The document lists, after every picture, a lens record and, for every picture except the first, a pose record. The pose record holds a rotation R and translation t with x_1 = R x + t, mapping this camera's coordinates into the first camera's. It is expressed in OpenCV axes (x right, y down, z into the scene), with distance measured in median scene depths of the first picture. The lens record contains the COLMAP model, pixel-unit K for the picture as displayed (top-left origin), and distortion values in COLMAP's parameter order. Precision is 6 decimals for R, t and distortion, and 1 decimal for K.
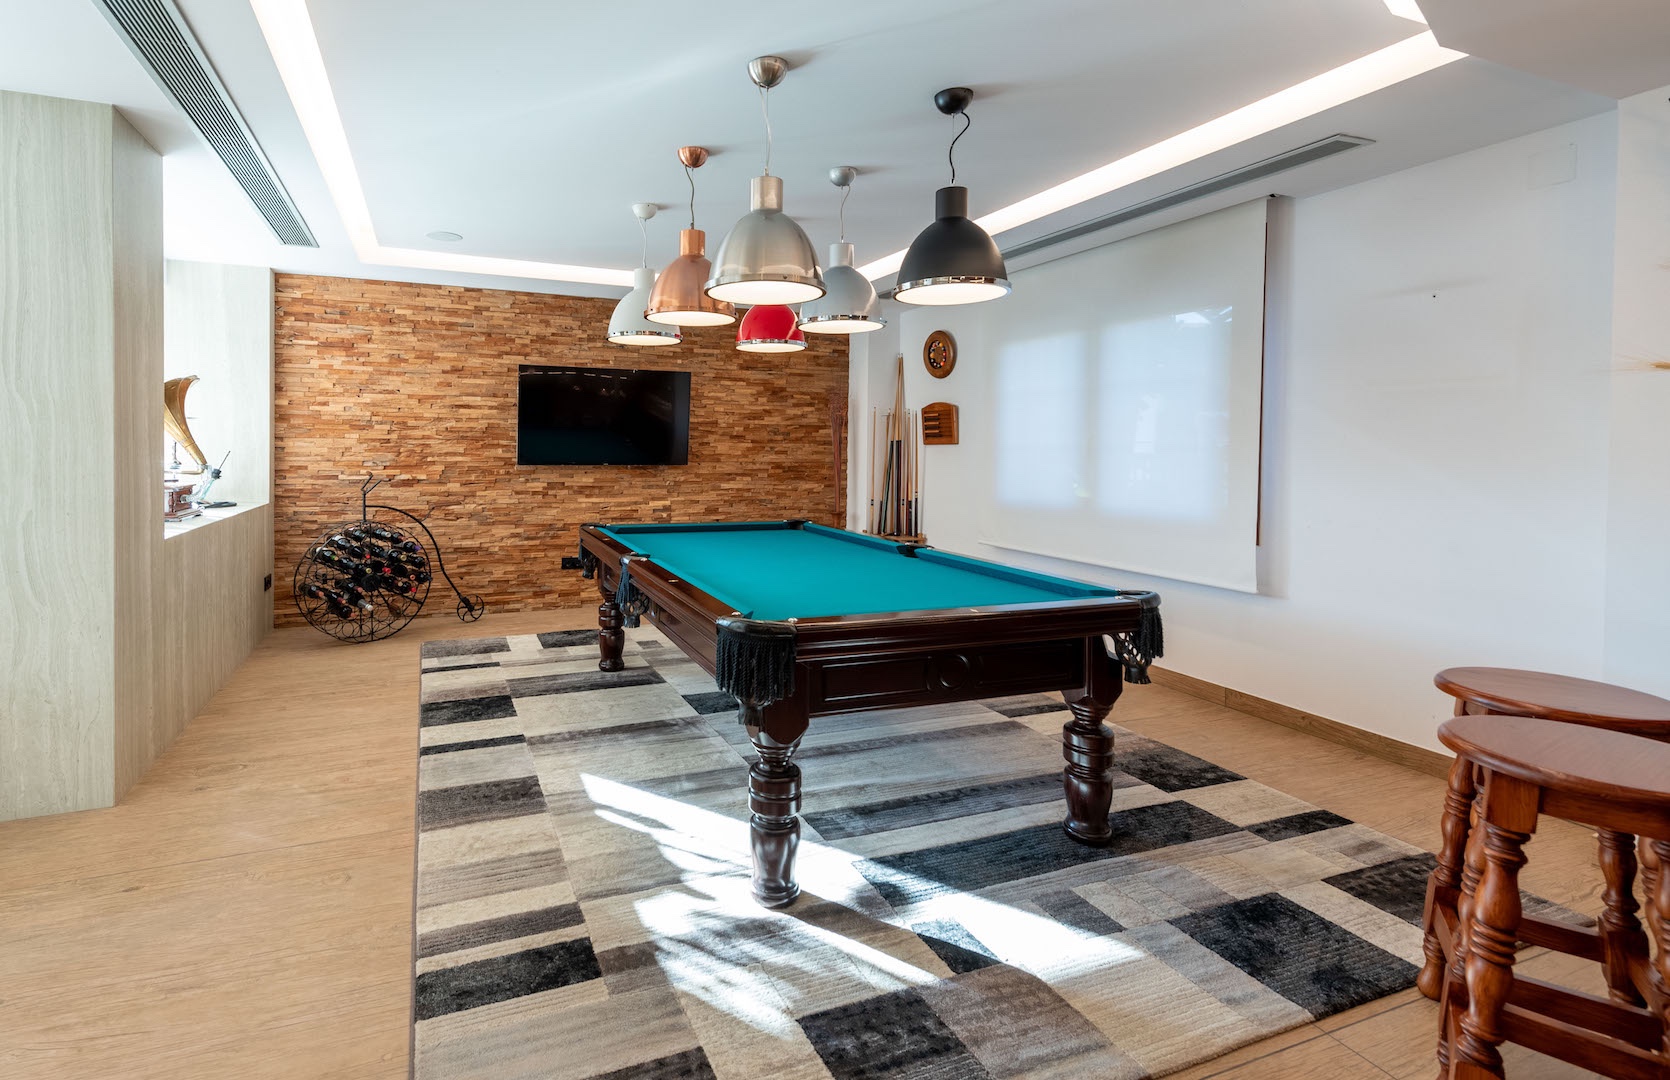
lens RADIAL K [[881.8, 0, 835.0], [0, 881.8, 540.0], [0, 0, 1]] dist [-0.001139, -0.000067]
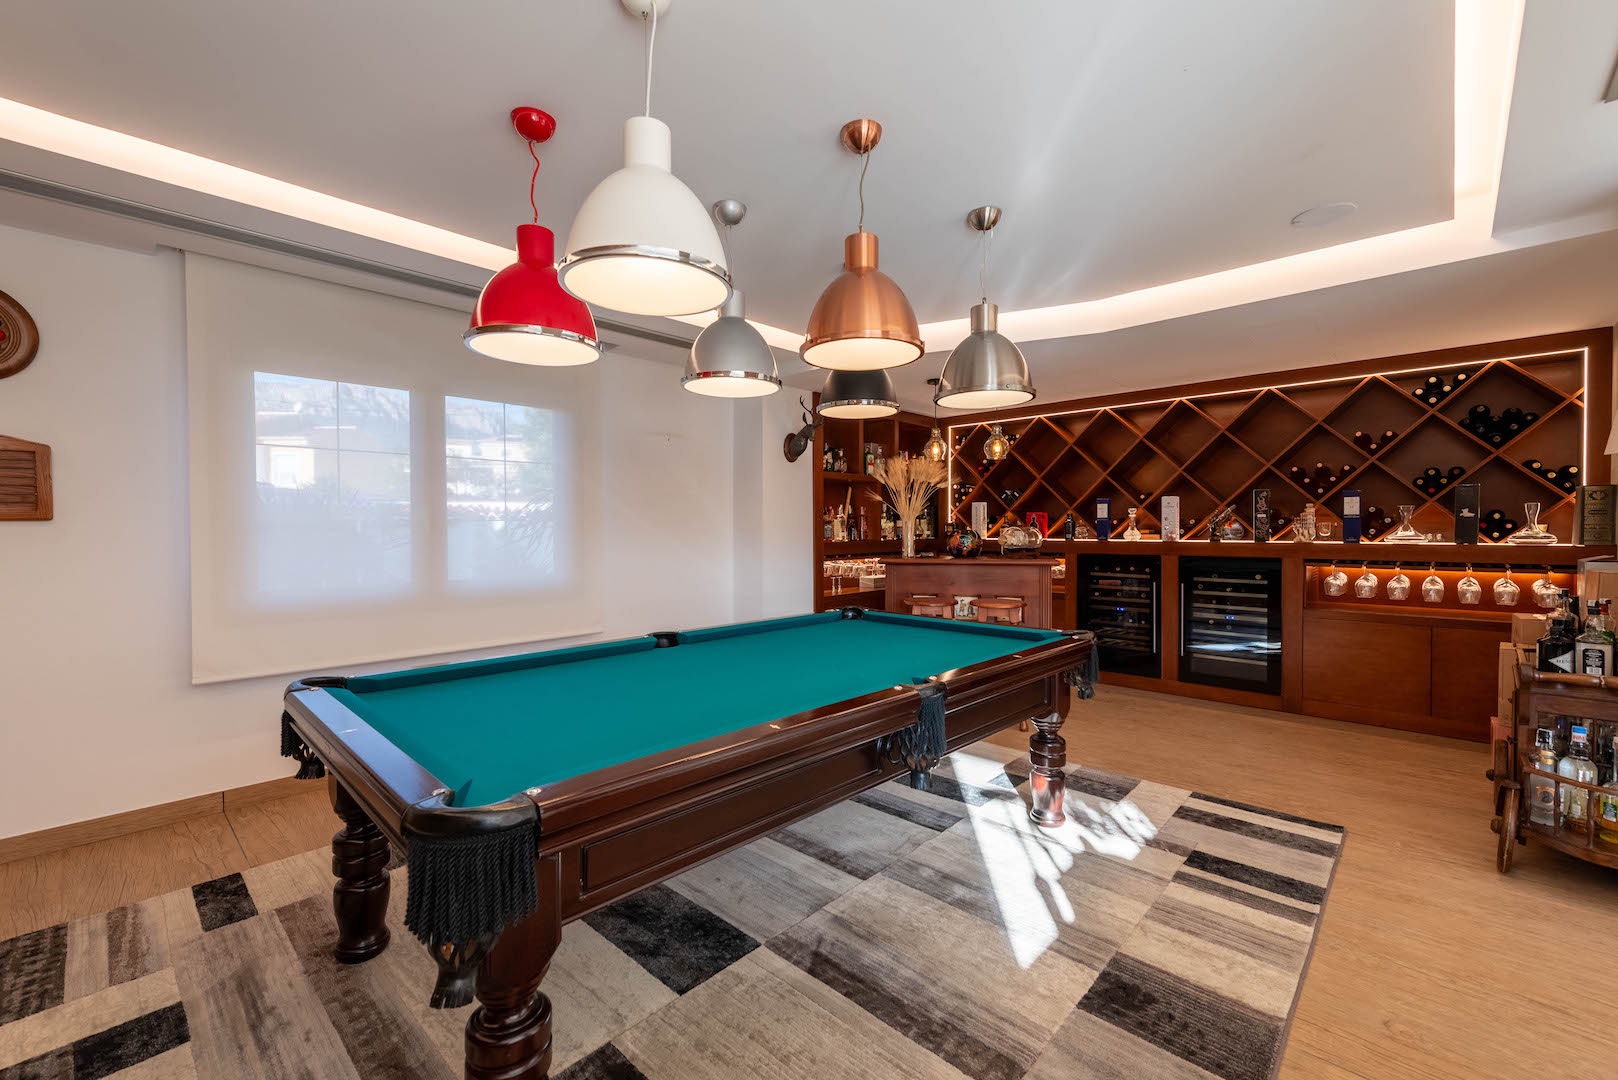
lens RADIAL K [[660.0, 0, 809.0], [0, 660.0, 540.0], [0, 0, 1]] dist [0.000657, 0.000043]
pose [[-0.378361, -0.018239, 0.925479, -0.884630], [0.099304, 0.993236, 0.060173, -0.164571], [-0.920316, 0.114671, -0.373990, 1.629814]]
